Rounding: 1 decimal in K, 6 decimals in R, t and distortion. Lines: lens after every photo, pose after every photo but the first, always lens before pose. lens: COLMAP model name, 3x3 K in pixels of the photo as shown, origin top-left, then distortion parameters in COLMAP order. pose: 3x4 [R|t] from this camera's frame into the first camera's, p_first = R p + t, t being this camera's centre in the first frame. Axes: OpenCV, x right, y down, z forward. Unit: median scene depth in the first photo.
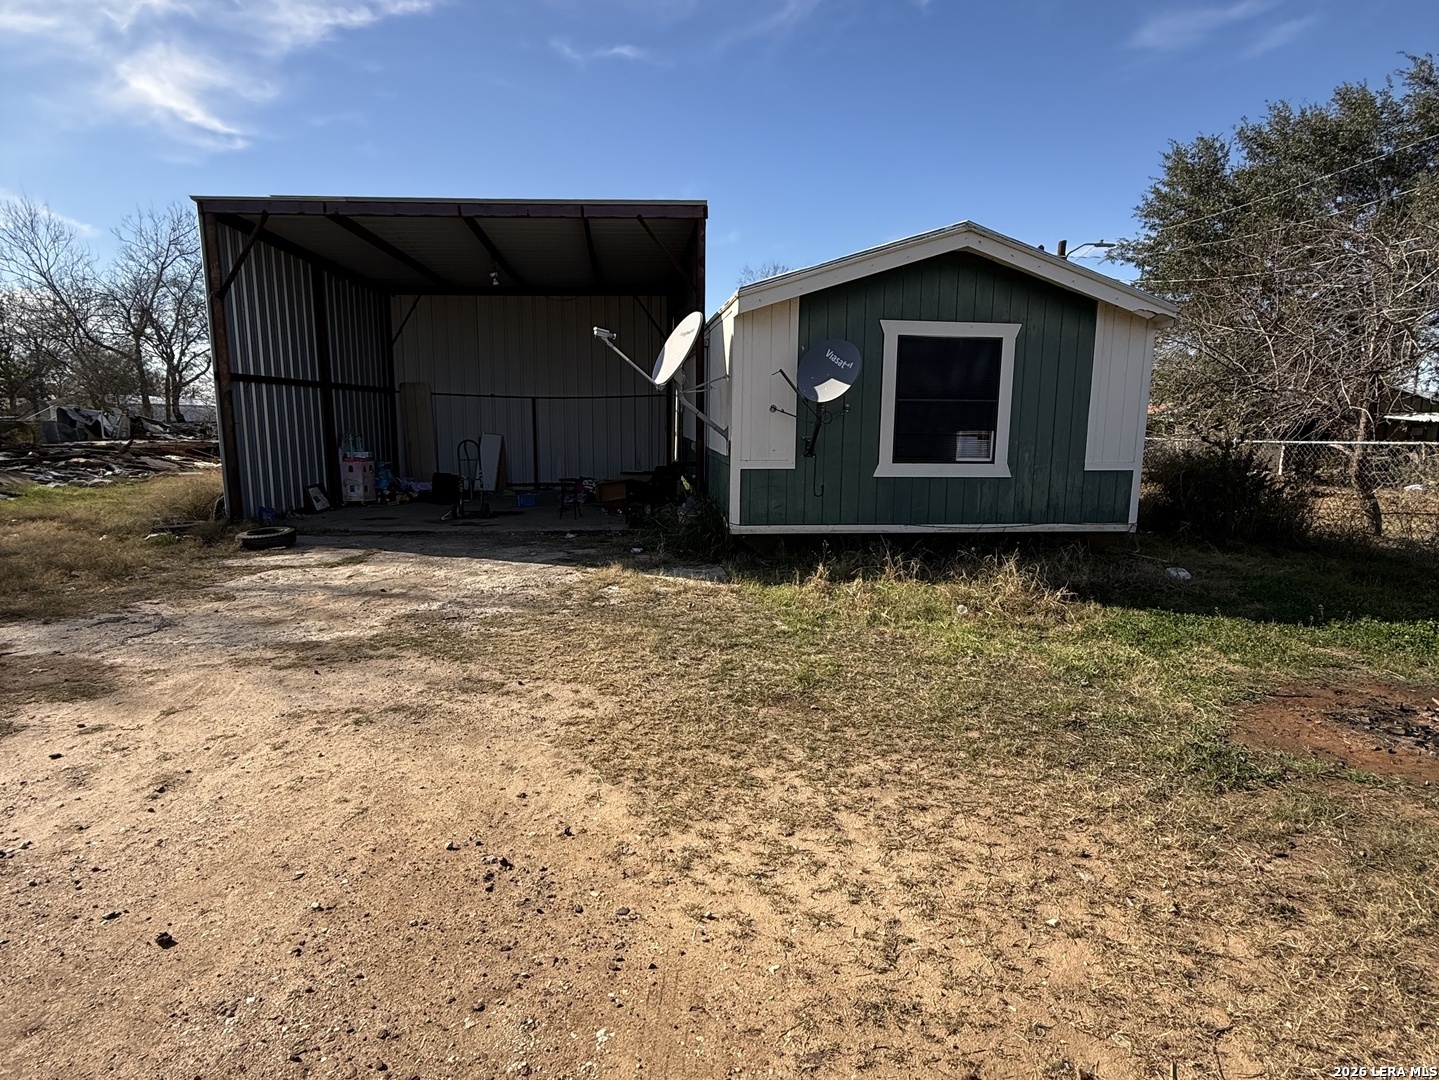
lens RADIAL K [[758.7, 0, 714.5], [0, 758.7, 535.7], [0, 0, 1]] dist [-0.004418, -0.000151]
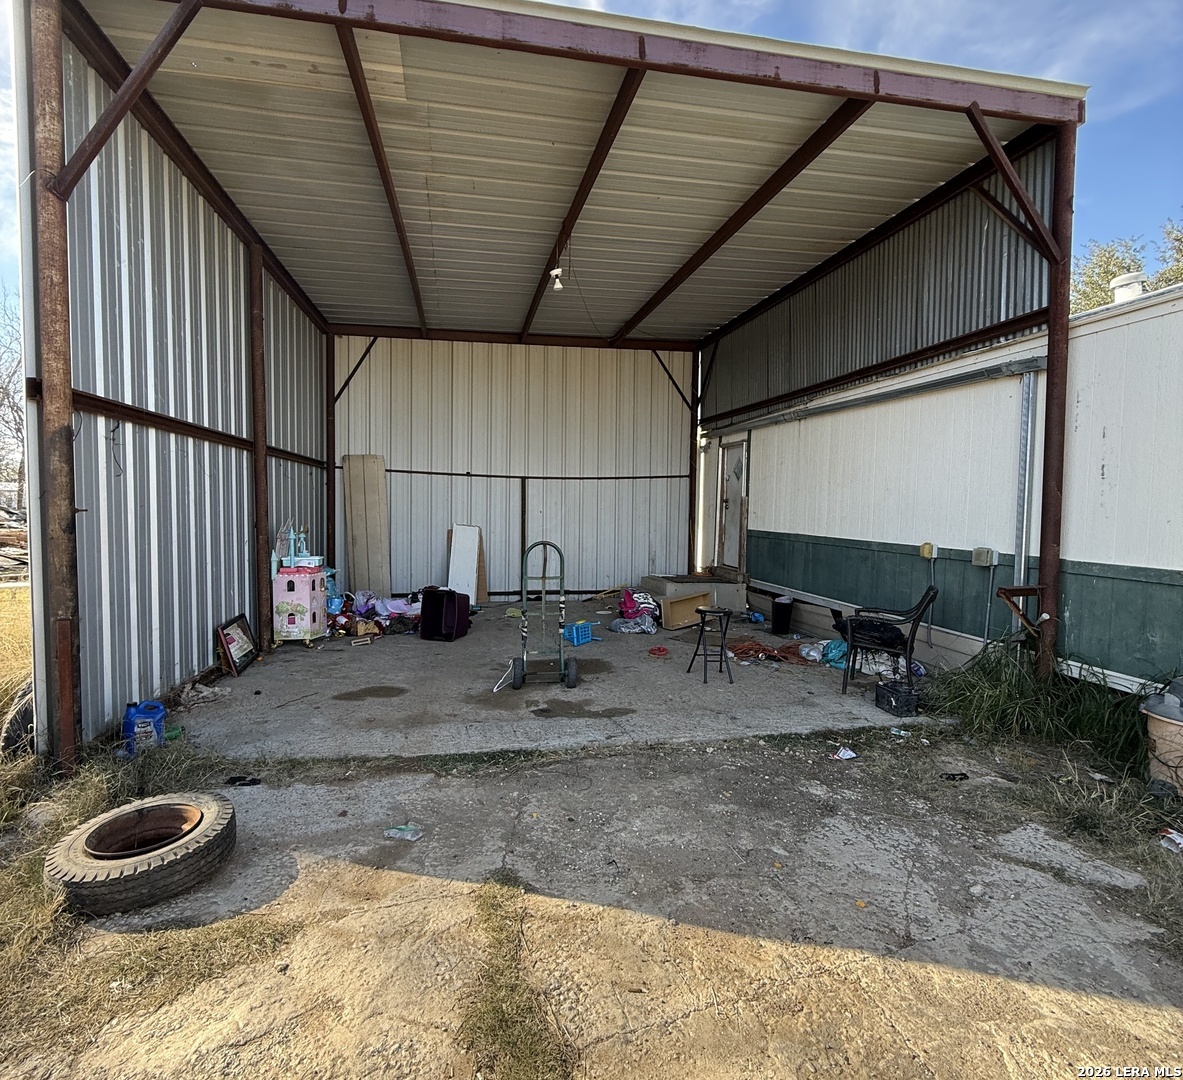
lens RADIAL K [[628.4, 0, 590.4], [0, 628.4, 539.9], [0, 0, 1]] dist [-0.002398, -0.000420]
pose [[0.994649, -0.001864, 0.103292, -0.290382], [0.012320, 0.994843, -0.100680, -0.070205], [-0.102572, 0.101414, 0.989542, 0.471648]]
